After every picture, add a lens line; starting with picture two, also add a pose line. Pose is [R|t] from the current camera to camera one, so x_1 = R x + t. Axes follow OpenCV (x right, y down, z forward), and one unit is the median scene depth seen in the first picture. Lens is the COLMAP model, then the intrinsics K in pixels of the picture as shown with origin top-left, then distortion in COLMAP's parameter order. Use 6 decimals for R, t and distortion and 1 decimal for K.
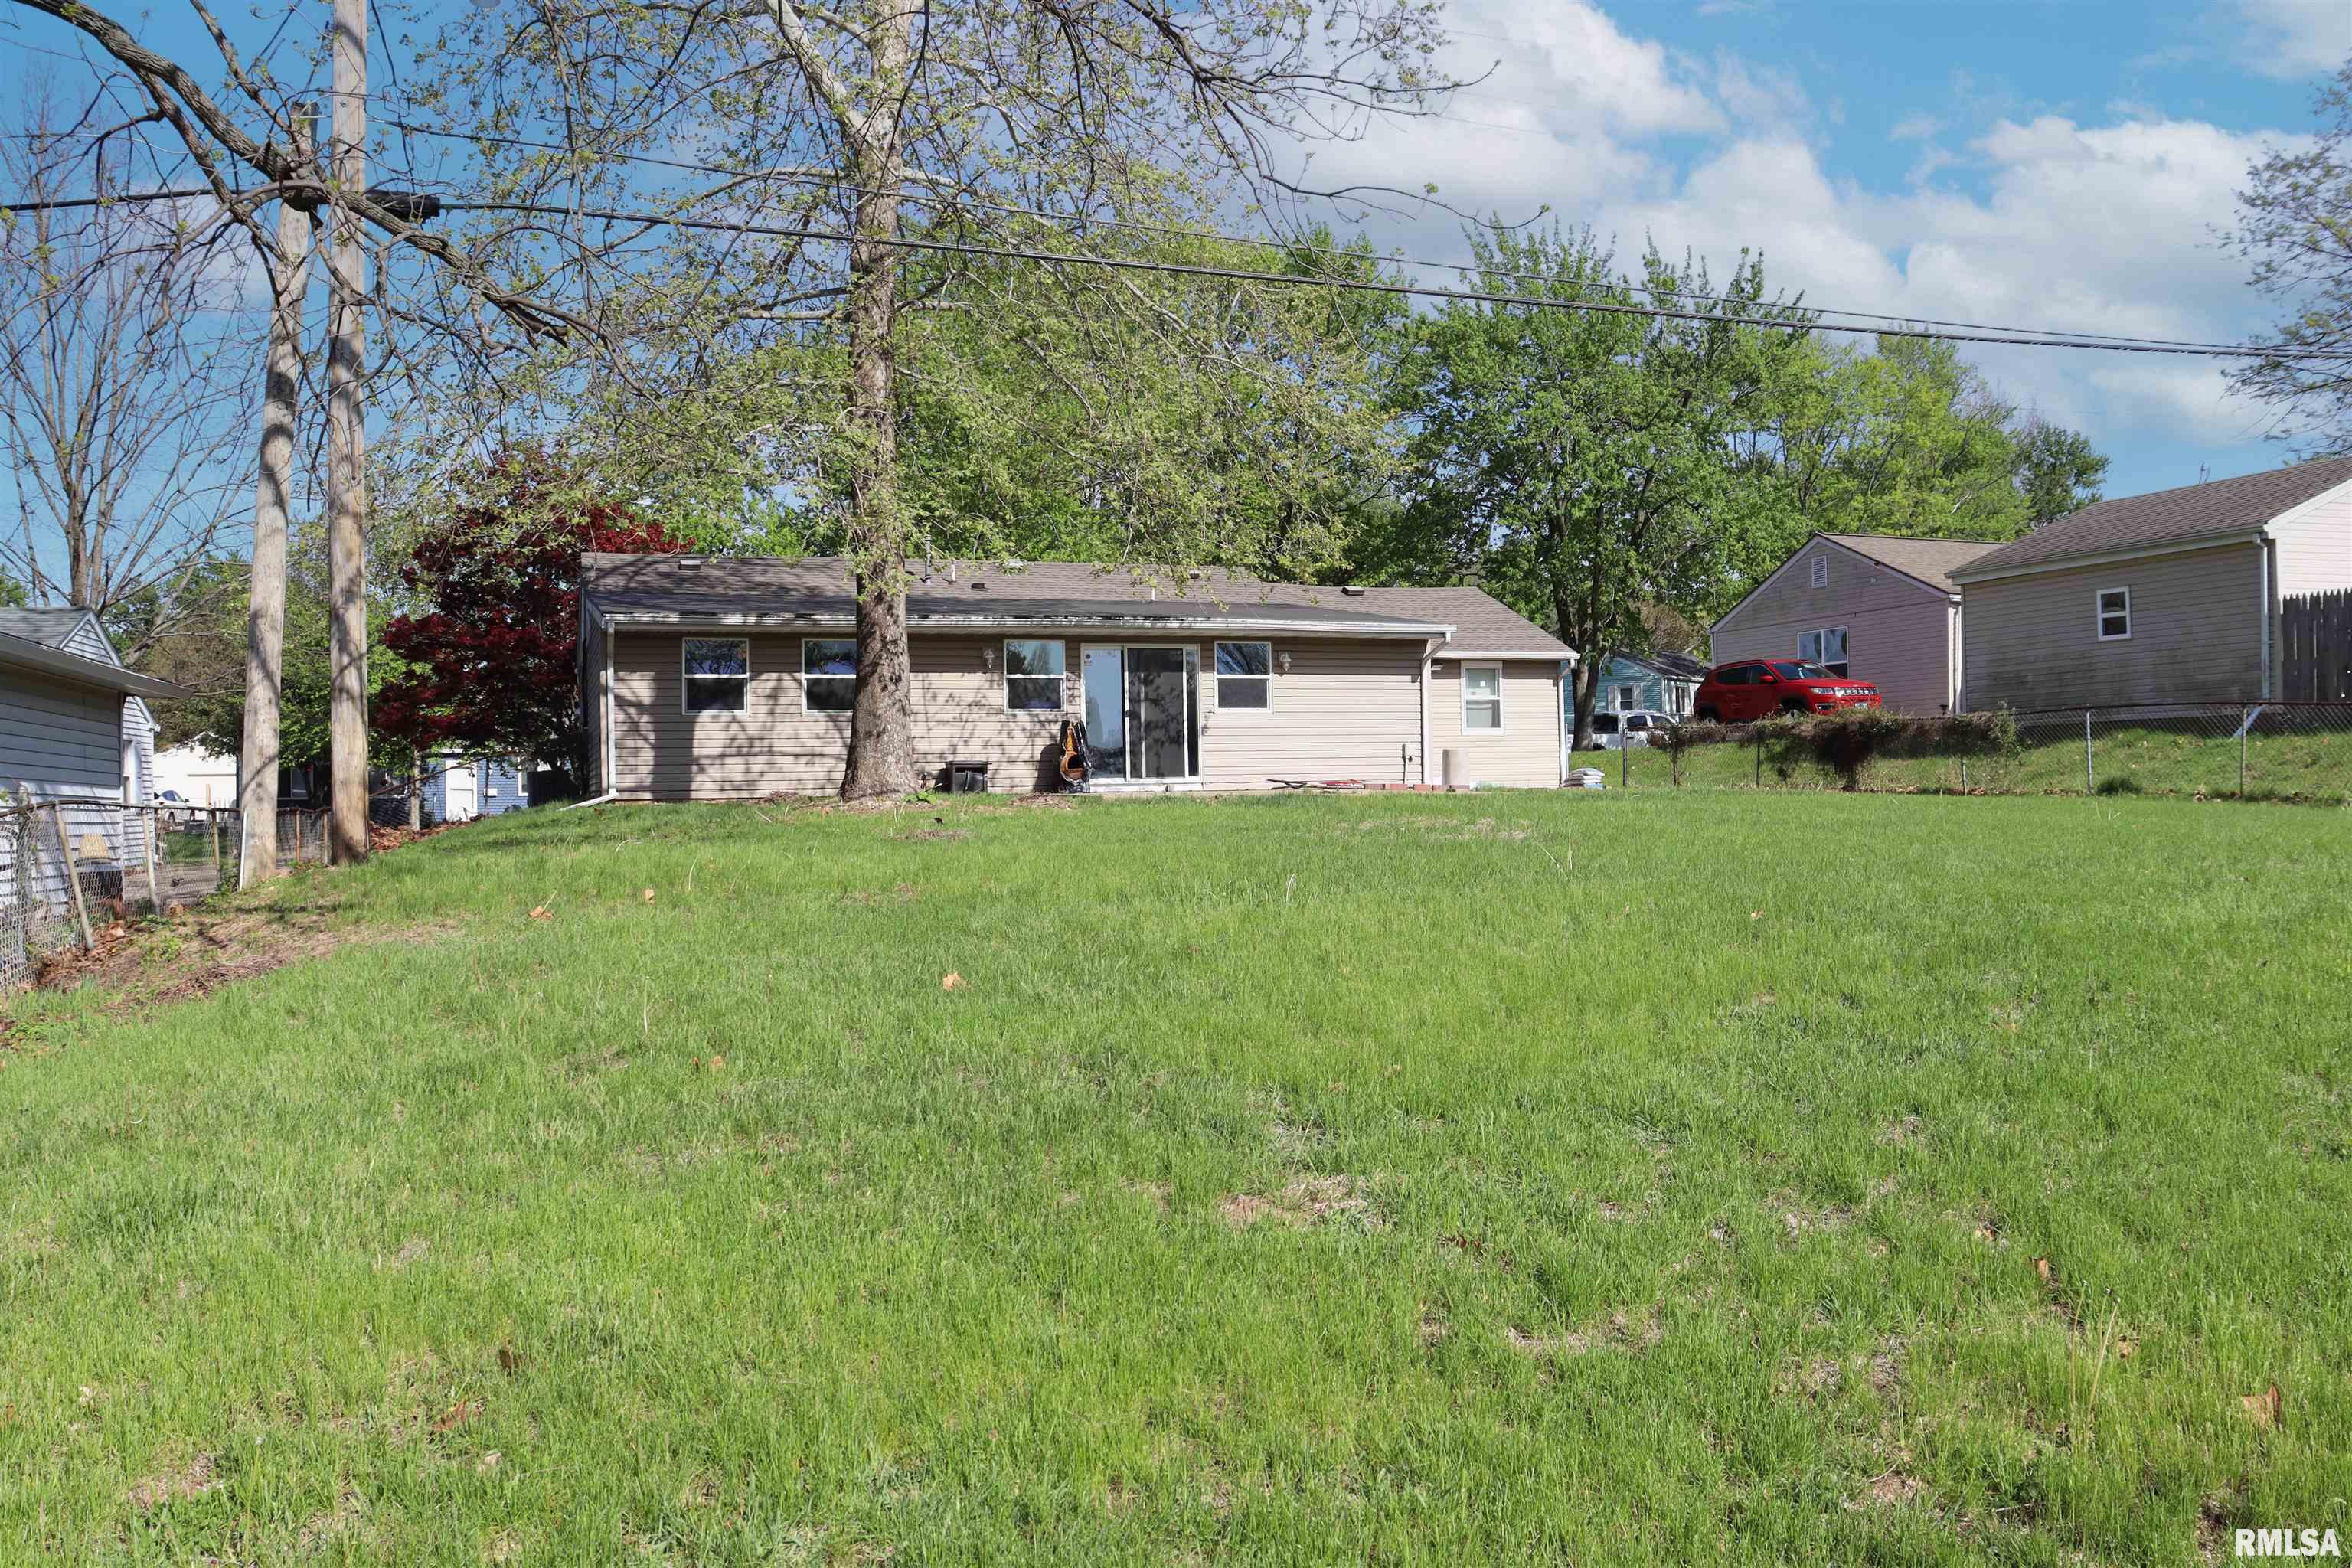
lens RADIAL K [[1998.3, 0, 1196.0], [0, 1998.3, 779.5], [0, 0, 1]] dist [-0.174887, 0.159493]
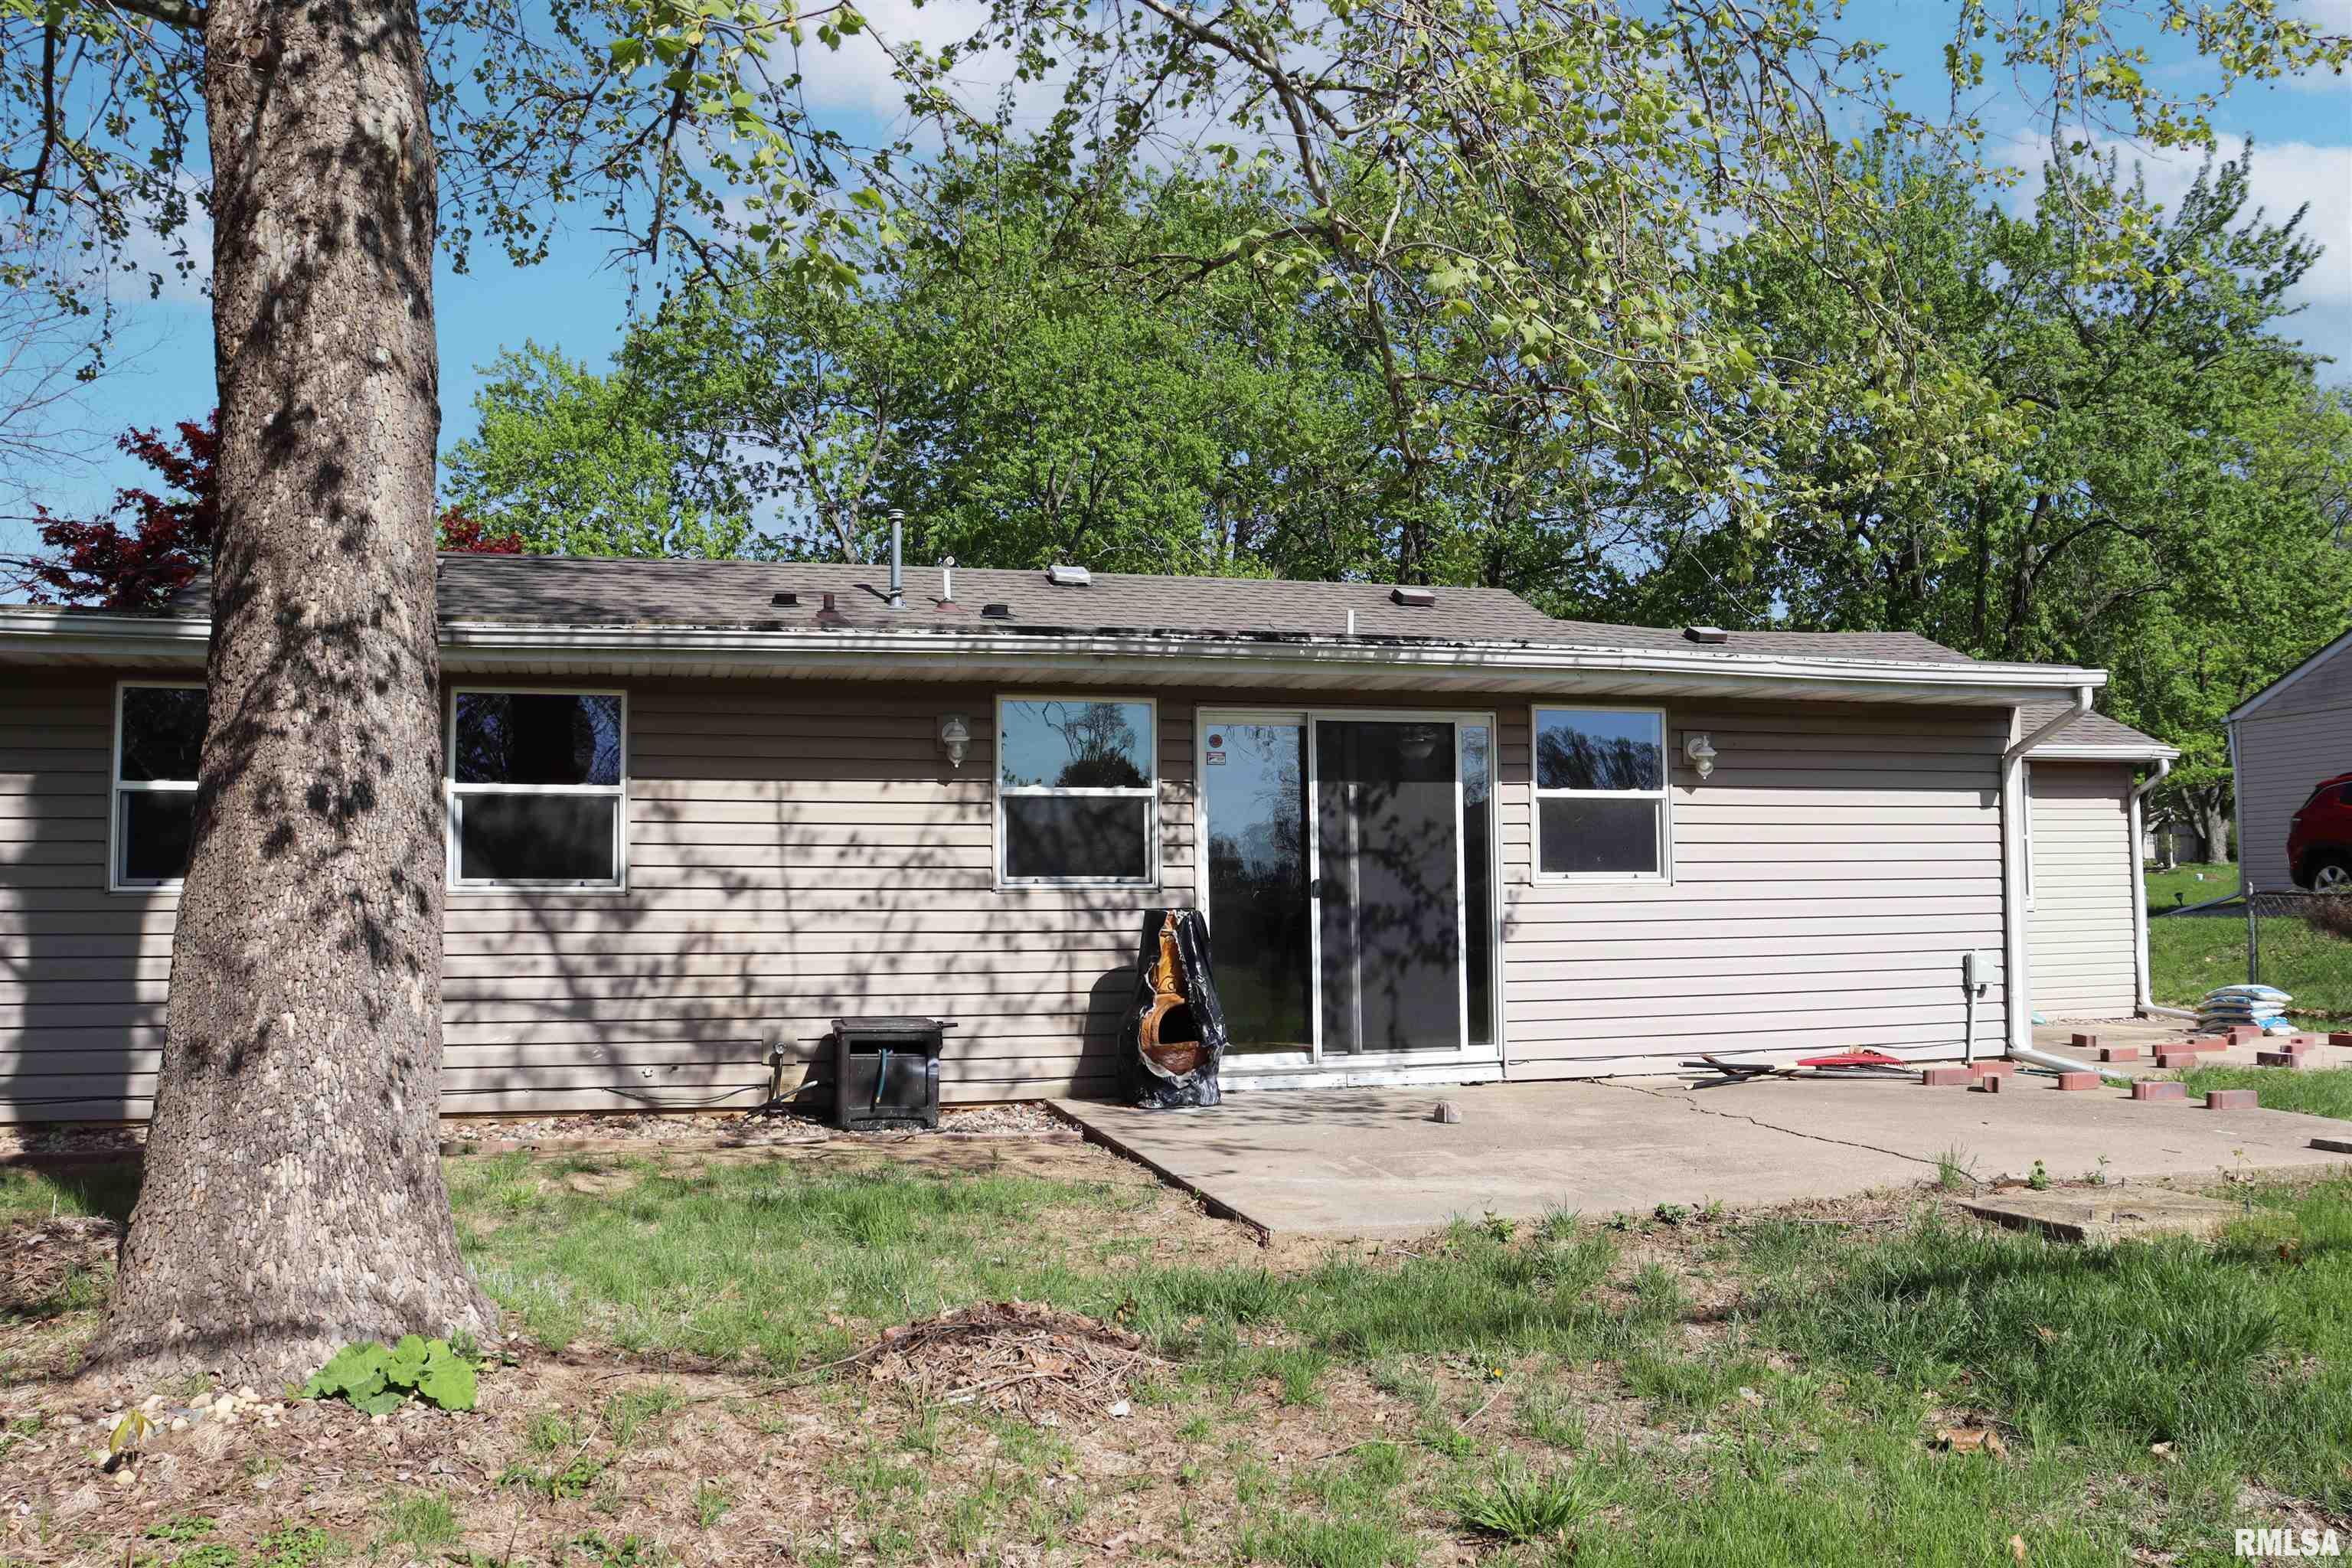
lens RADIAL K [[1998.3, 0, 1196.0], [0, 1998.3, 779.5], [0, 0, 1]] dist [-0.174887, 0.159493]
pose [[0.997972, 0.002387, -0.063612, -0.033531], [-0.006075, 0.998307, -0.057844, -0.031919], [0.063366, 0.058113, 0.996297, 0.618858]]
